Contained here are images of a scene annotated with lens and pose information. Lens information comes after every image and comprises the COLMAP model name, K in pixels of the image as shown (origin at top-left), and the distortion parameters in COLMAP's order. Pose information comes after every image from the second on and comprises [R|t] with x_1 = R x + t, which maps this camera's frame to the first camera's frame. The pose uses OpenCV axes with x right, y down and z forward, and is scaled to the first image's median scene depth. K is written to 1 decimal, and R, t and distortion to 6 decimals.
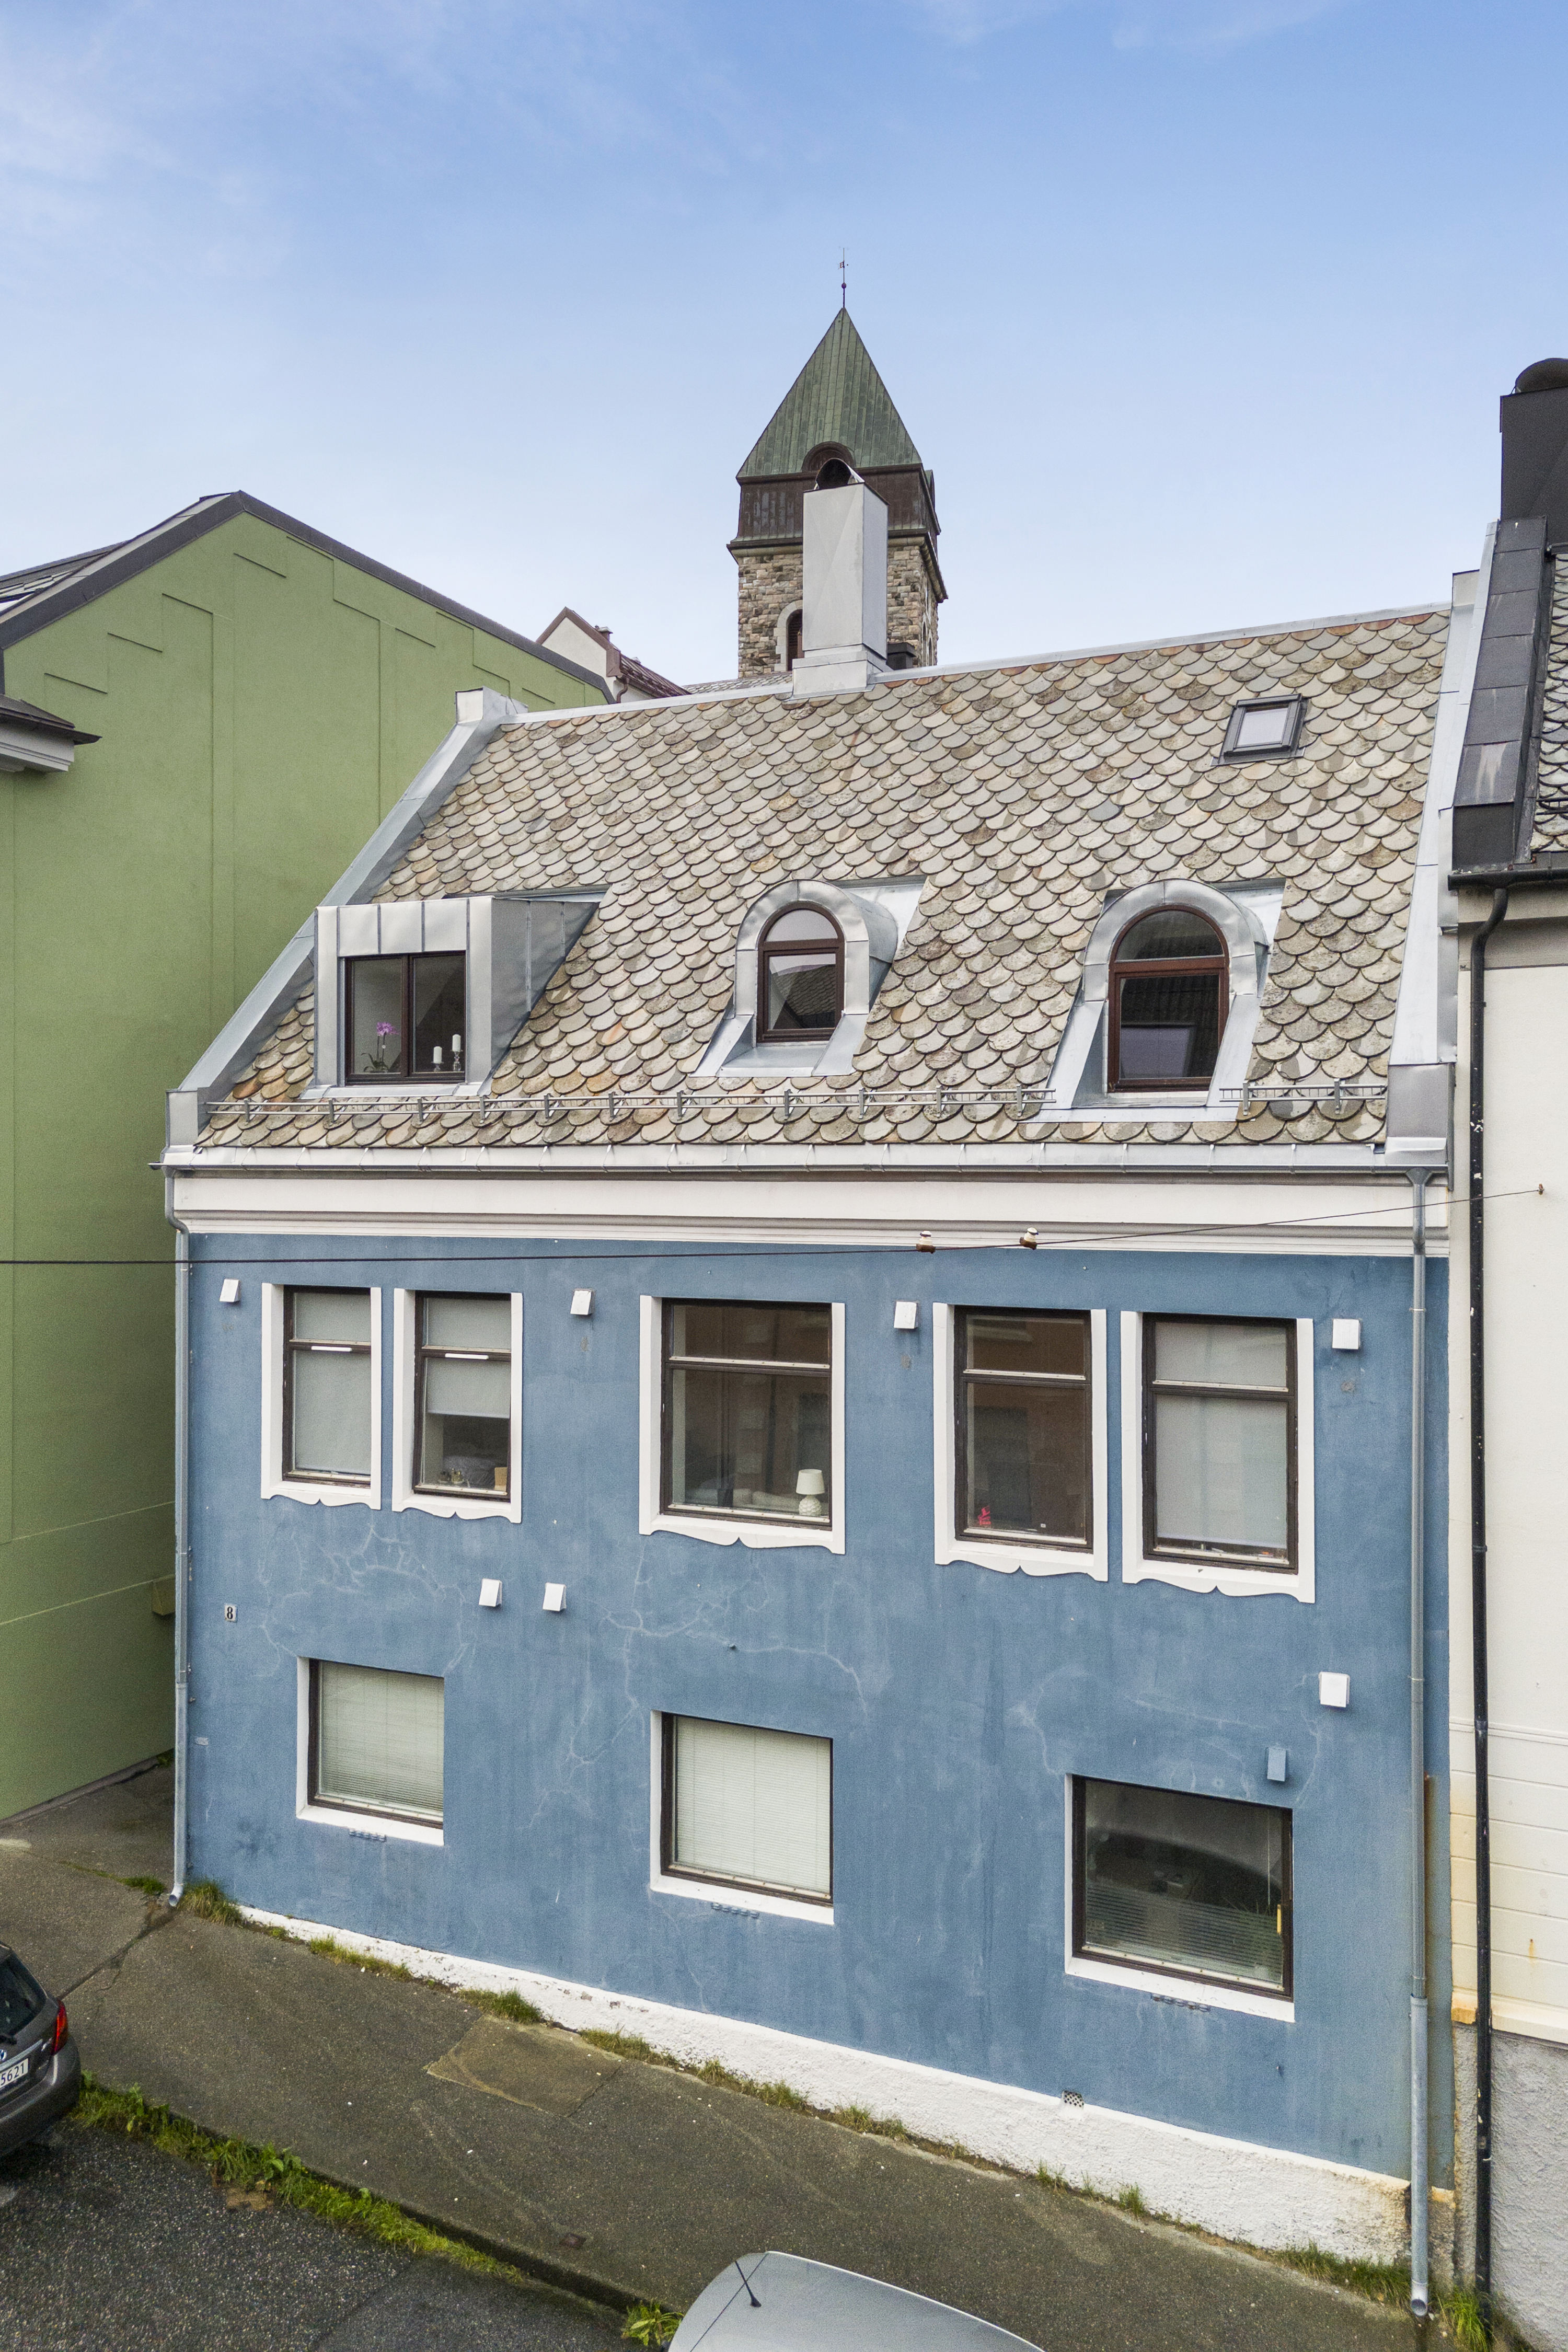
lens RADIAL K [[1725.9, 0, 779.8], [0, 1725.9, 1182.2], [0, 0, 1]] dist [0.044351, -0.038023]
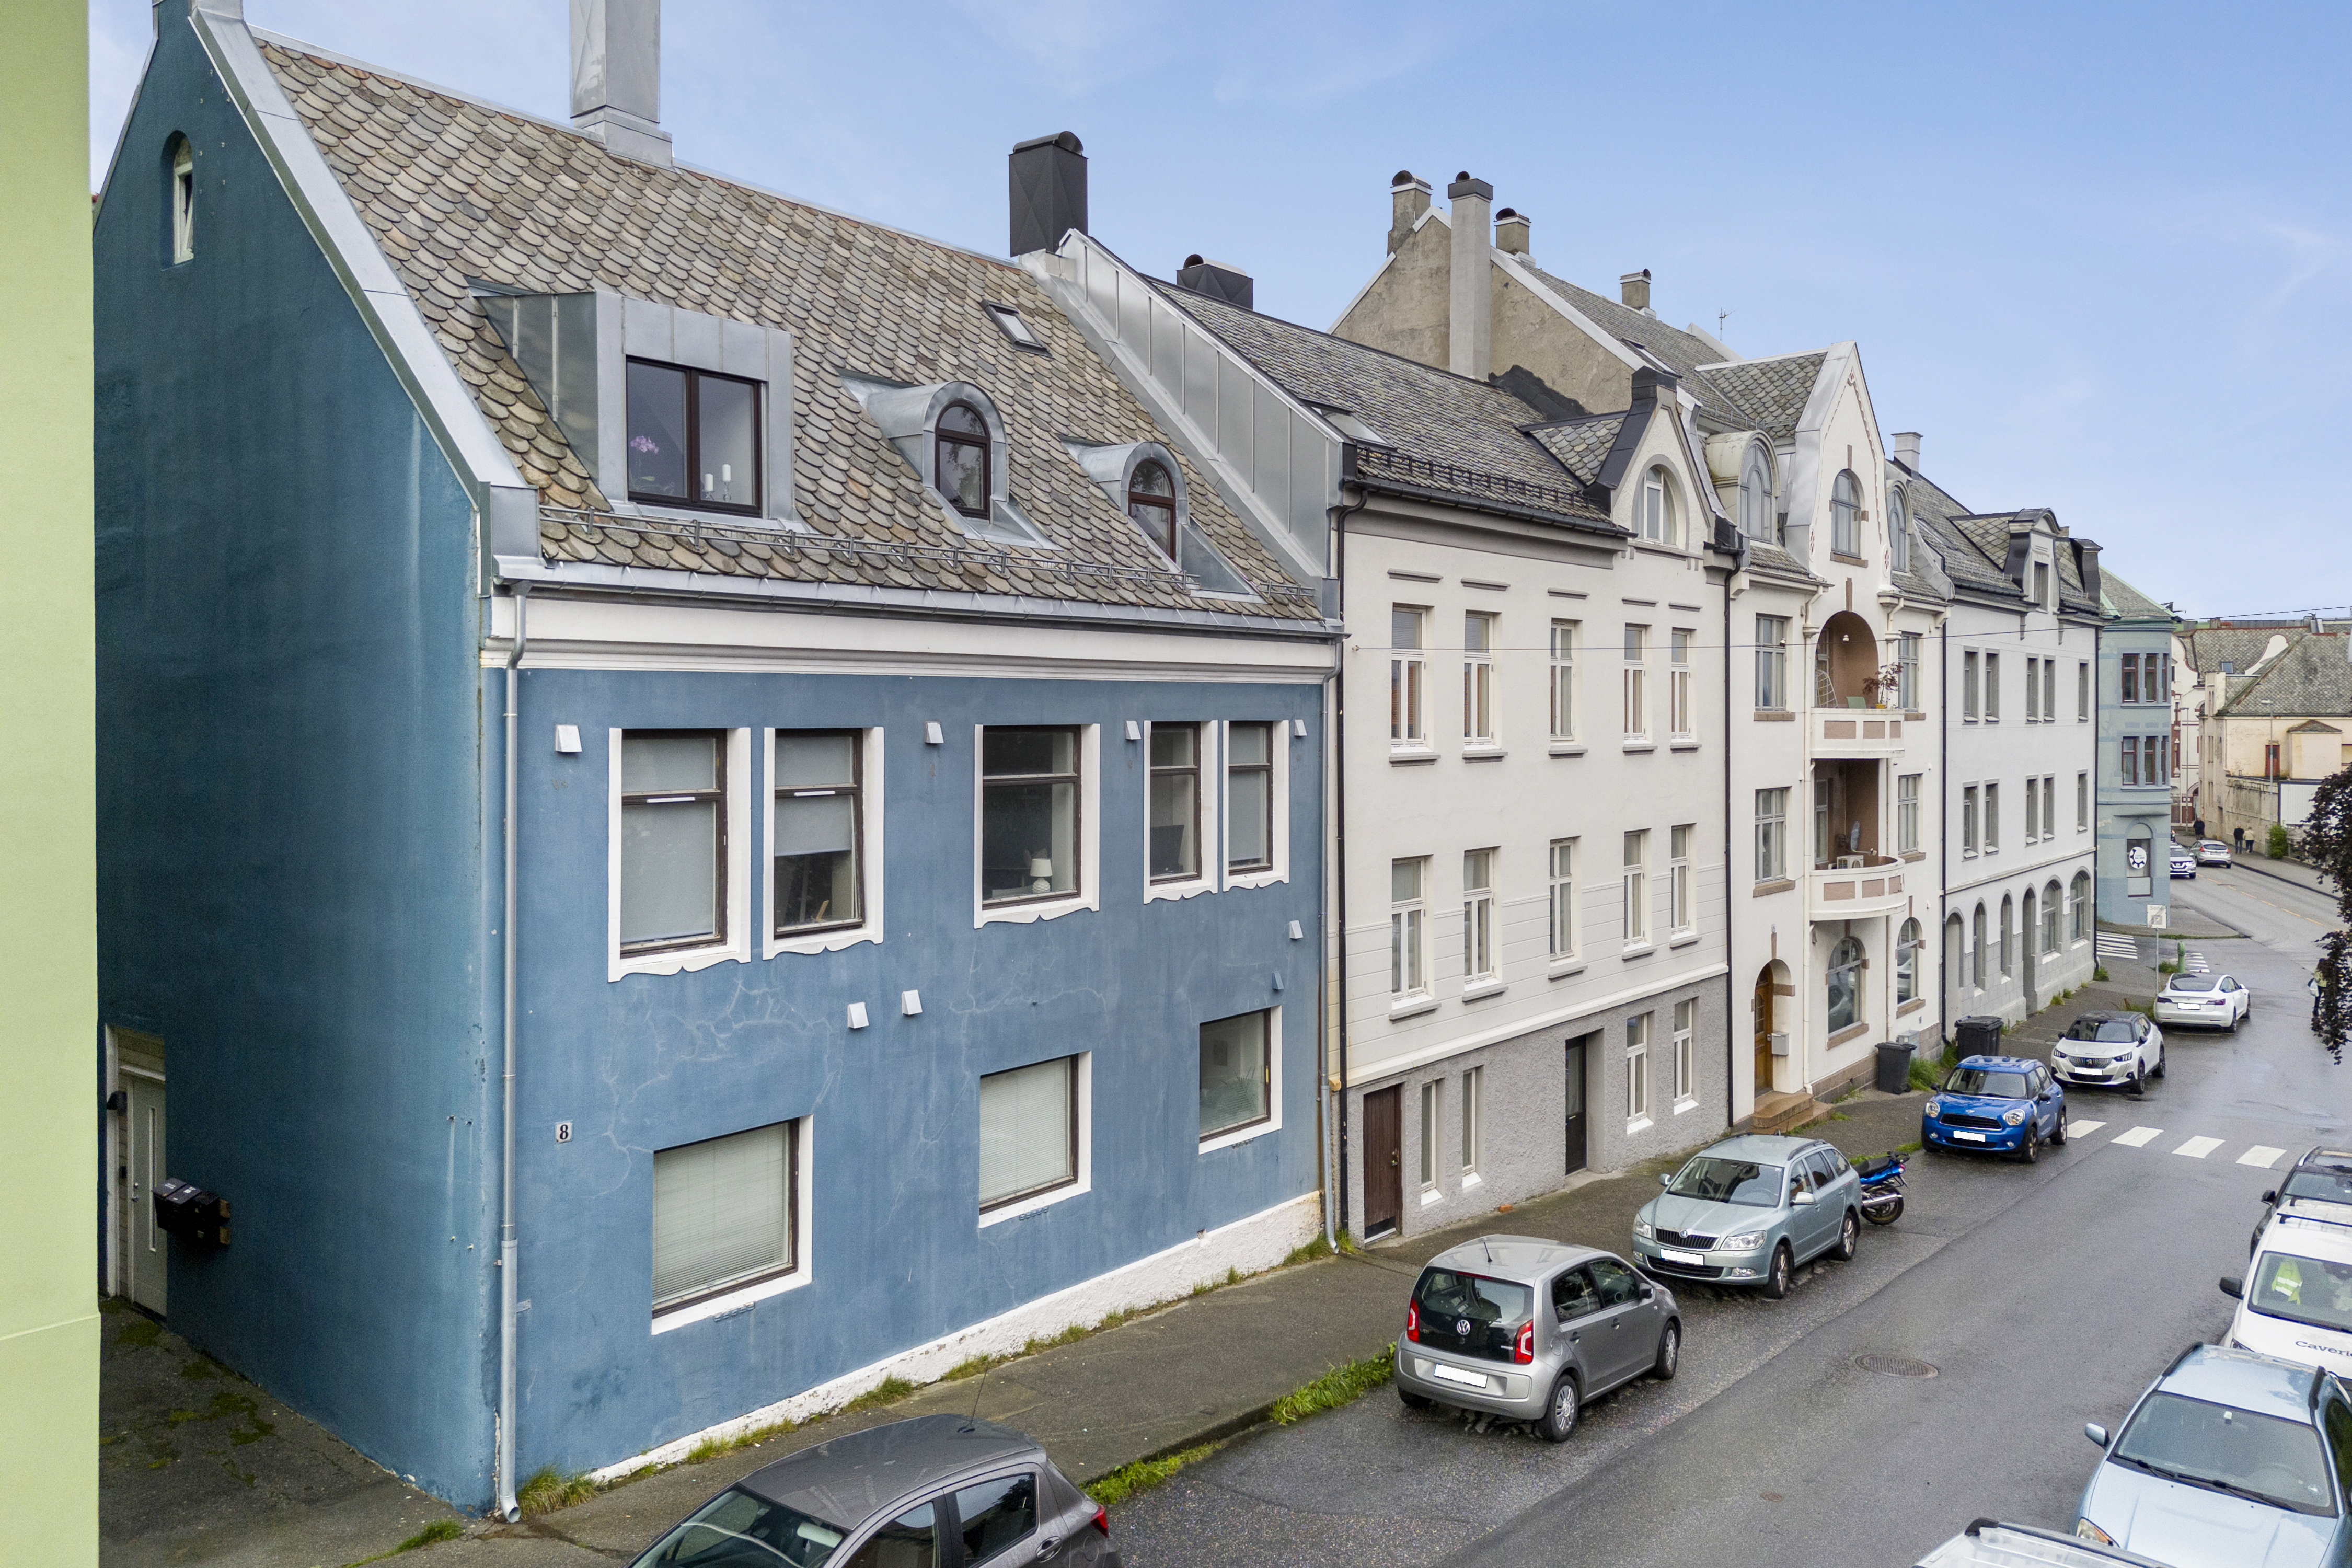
lens RADIAL K [[1725.9, 0, 1270.4], [0, 1725.9, 684.0], [0, 0, 1]] dist [0.044351, -0.038023]
pose [[0.200685, 0.005779, 0.979639, -1.168104], [-0.005414, 0.999974, -0.004790, 0.042653], [-0.979641, -0.004343, 0.200711, 0.563415]]
